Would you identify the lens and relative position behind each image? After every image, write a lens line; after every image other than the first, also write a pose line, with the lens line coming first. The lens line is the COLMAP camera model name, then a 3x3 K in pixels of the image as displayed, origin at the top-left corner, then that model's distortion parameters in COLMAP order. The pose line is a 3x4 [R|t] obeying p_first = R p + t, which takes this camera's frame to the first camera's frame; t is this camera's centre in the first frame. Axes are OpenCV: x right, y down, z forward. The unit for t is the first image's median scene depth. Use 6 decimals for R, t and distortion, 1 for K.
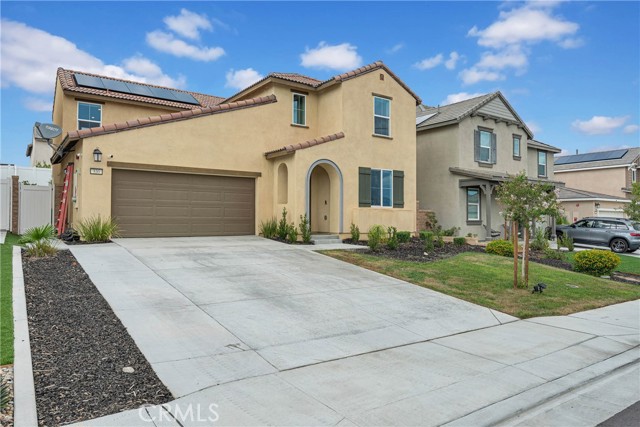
lens RADIAL K [[424.5, 0, 318.5], [0, 424.5, 211.9], [0, 0, 1]] dist [-0.003258, -0.001491]
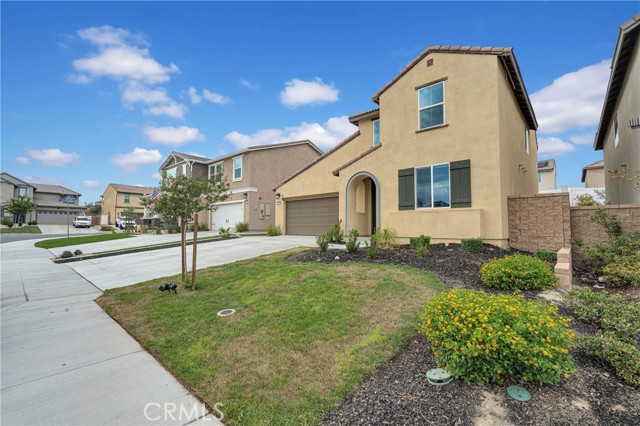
lens RADIAL K [[284.0, 0, 320.0], [0, 284.0, 213.0], [0, 0, 1]] dist [-0.001716, -0.000216]
pose [[0.212243, -0.057958, -0.975497, 0.729754], [0.017686, 0.998304, -0.055465, 0.028671], [0.977057, -0.005481, 0.212909, 0.711289]]
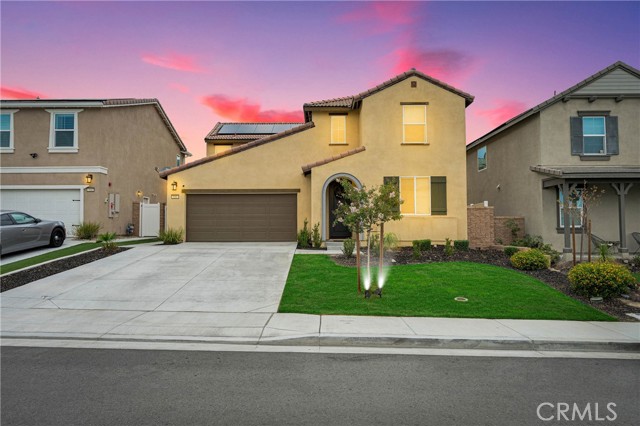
lens RADIAL K [[424.5, 0, 318.5], [0, 424.5, 211.4], [0, 0, 1]] dist [-0.003258, -0.001491]
pose [[0.808291, -0.032684, -0.587876, 0.598623], [0.016193, 0.999314, -0.033294, 0.010701], [0.588561, 0.017392, 0.808266, 0.075718]]
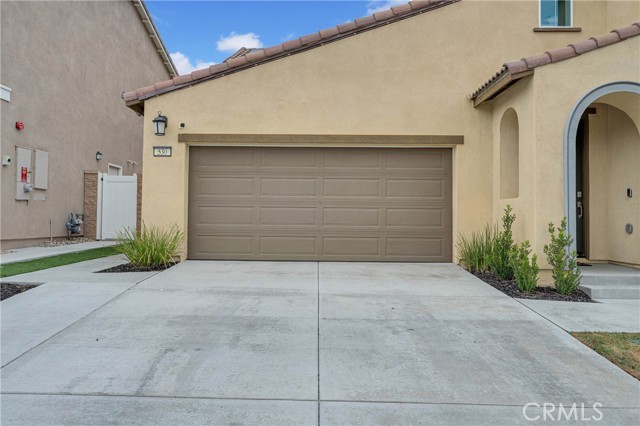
lens RADIAL K [[424.5, 0, 318.5], [0, 424.5, 211.4], [0, 0, 1]] dist [-0.003258, -0.001491]
pose [[0.805442, -0.009016, -0.592606, 0.019449], [0.004198, 0.999946, -0.009507, -0.001220], [0.592659, 0.005170, 0.805437, 0.506780]]
